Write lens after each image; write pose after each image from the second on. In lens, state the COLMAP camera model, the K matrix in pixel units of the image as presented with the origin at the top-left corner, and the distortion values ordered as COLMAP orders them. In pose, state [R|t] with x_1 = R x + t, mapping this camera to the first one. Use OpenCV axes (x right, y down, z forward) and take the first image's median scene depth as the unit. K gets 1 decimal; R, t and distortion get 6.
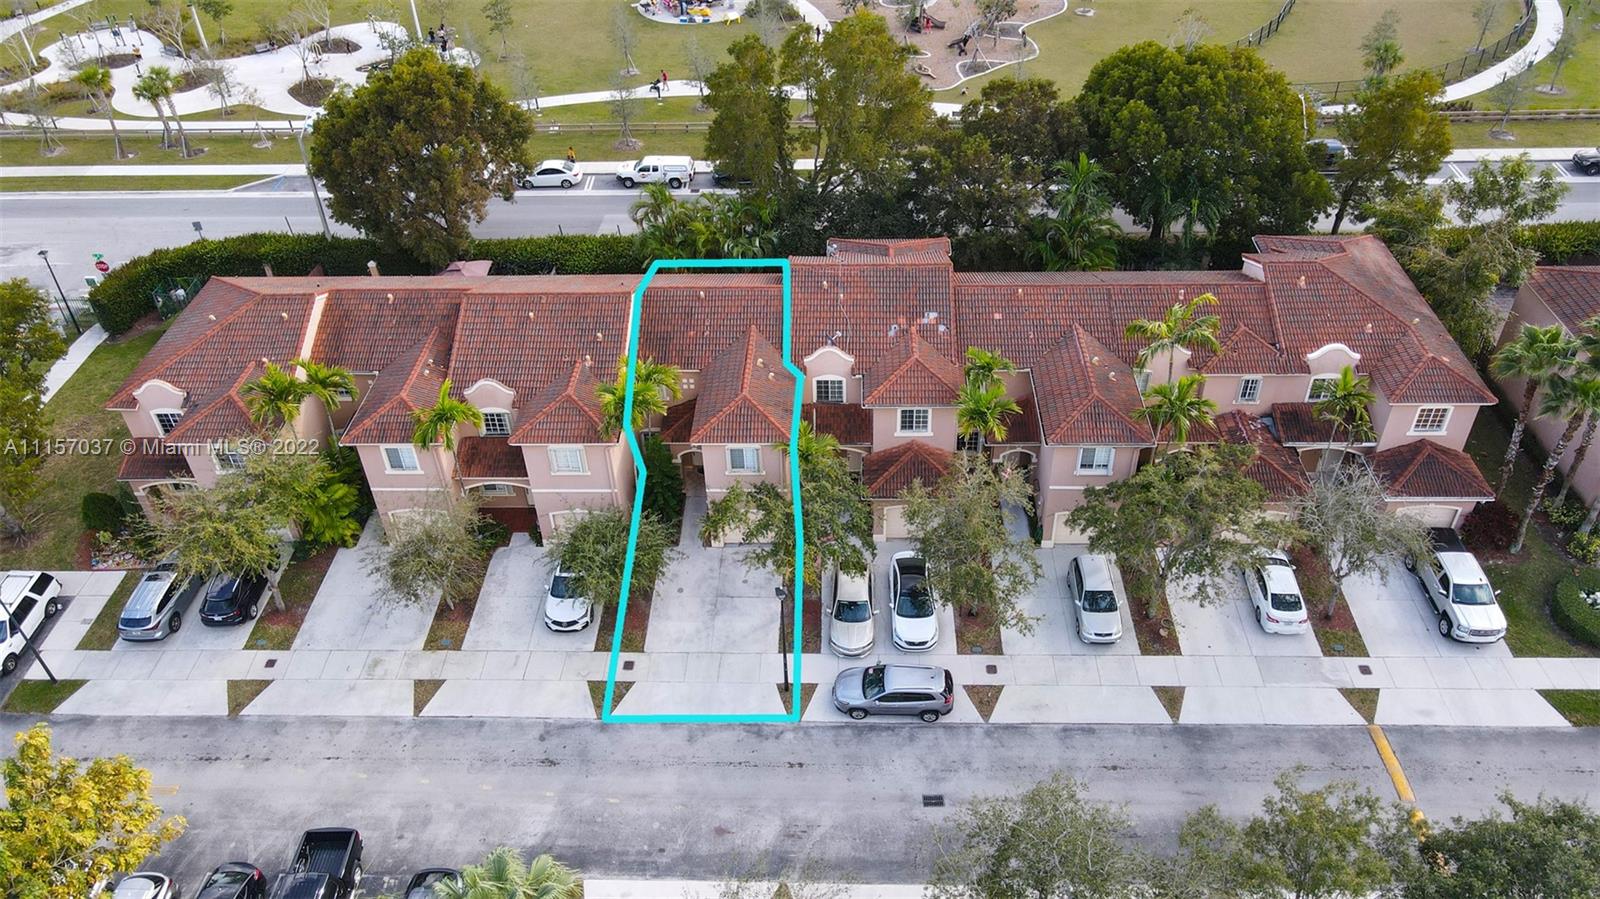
lens RADIAL K [[1171.5, 0, 798.9], [0, 1171.5, 453.0], [0, 0, 1]] dist [0.030377, 0.001405]
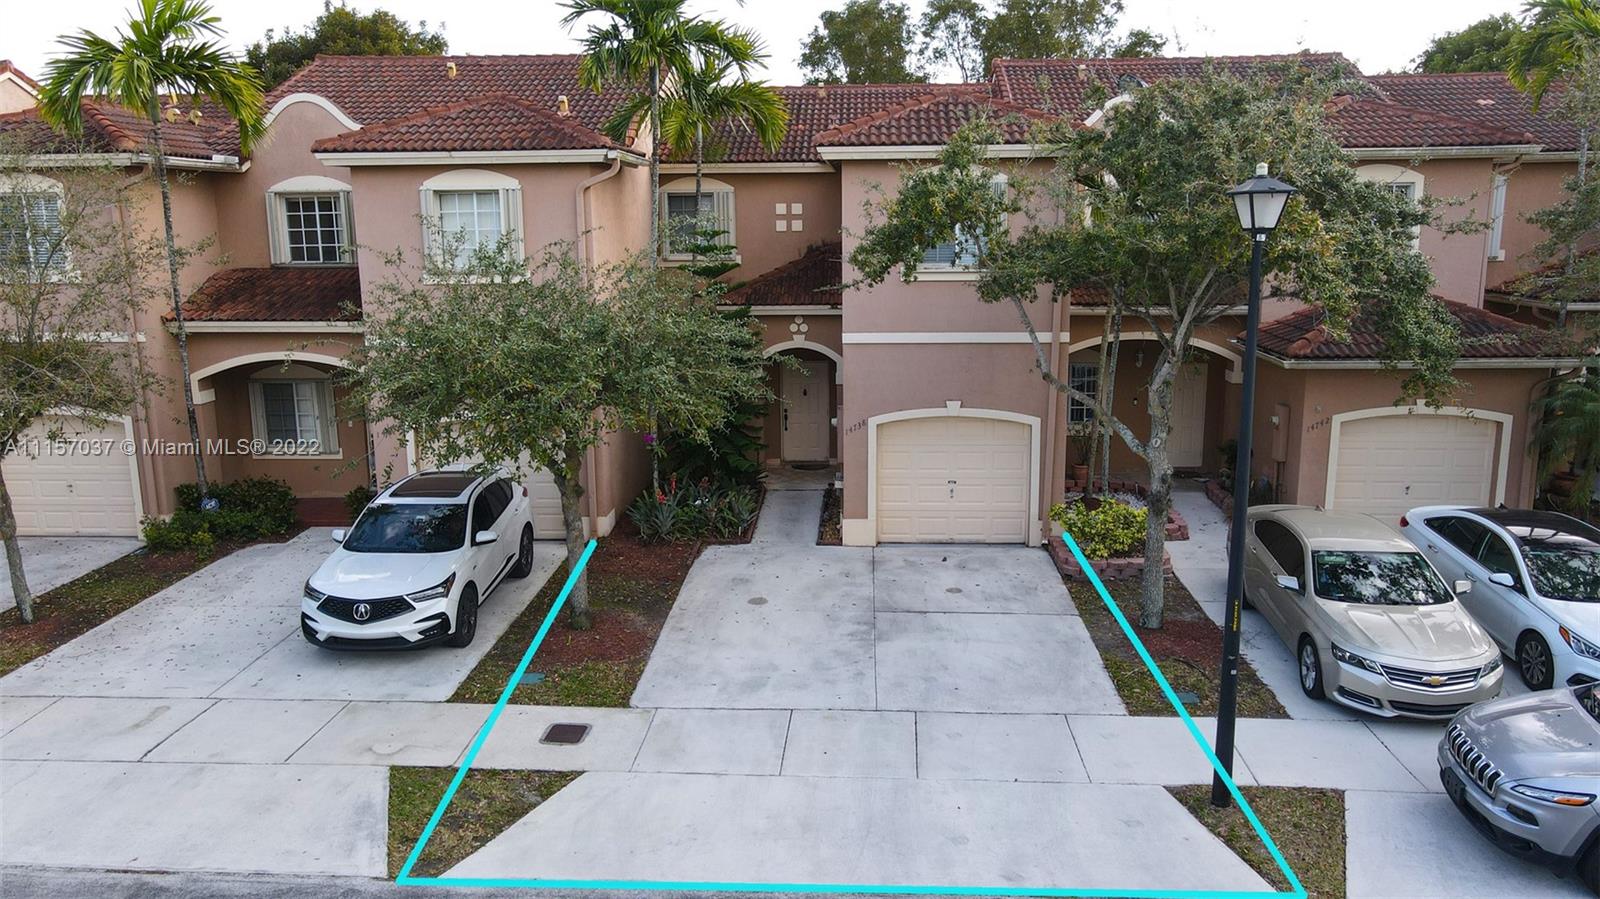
lens RADIAL K [[1171.5, 0, 800.7], [0, 1171.5, 447.9], [0, 0, 1]] dist [0.030377, 0.001405]
pose [[0.999478, 0.025596, -0.019688, -0.086934], [-0.031806, 0.885646, -0.463271, 0.237900], [0.005579, 0.463656, 0.885998, 0.719294]]
